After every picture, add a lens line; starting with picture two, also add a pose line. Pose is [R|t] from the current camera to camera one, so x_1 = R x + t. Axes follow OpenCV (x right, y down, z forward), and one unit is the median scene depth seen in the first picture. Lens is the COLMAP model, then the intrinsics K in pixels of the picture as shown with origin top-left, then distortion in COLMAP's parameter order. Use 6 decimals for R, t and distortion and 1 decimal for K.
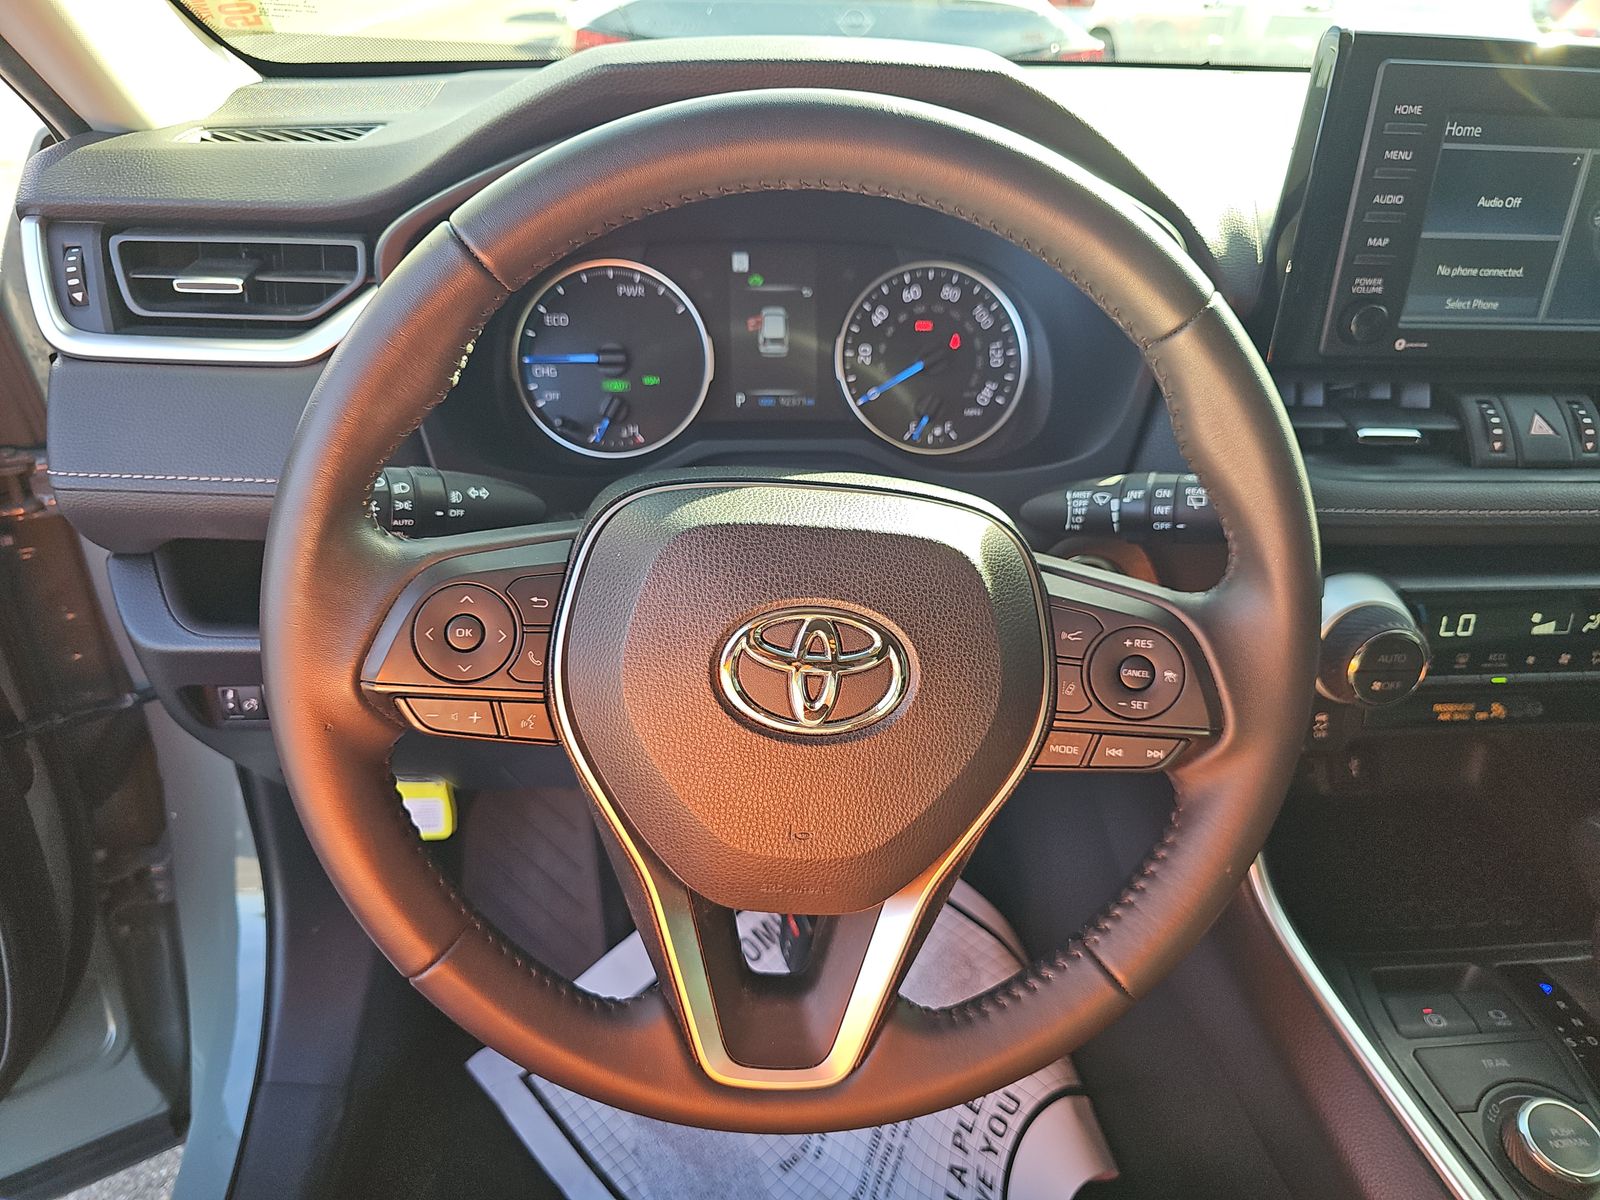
lens RADIAL K [[1074.9, 0, 795.1], [0, 1074.9, 629.0], [0, 0, 1]] dist [0.037658, -0.035897]
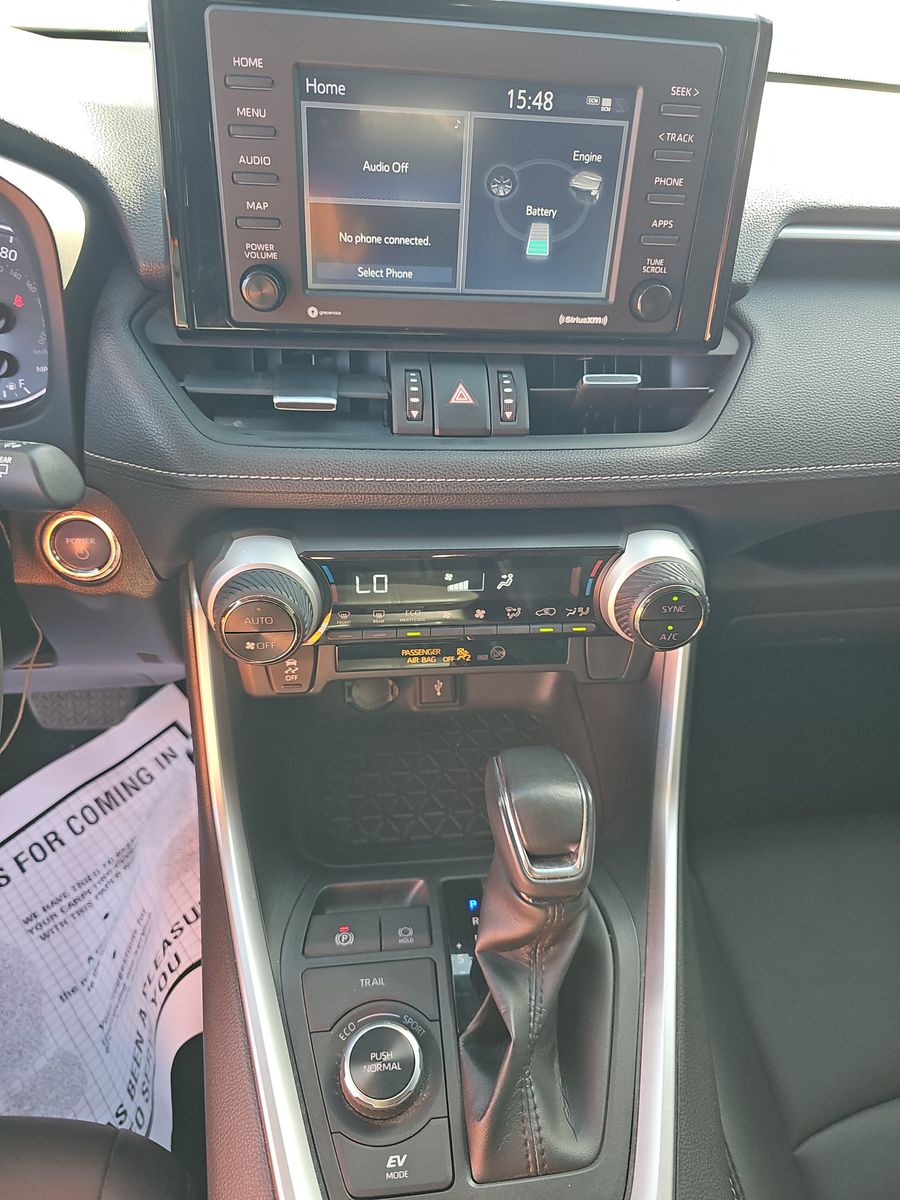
lens RADIAL K [[808.5, 0, 451.9], [0, 808.5, 612.1], [0, 0, 1]] dist [0.037202, -0.038145]
pose [[0.999518, 0.003450, 0.030868, 0.661302], [-0.006763, 0.994139, 0.107901, -0.062436], [-0.030314, -0.108058, 0.993682, 0.195467]]
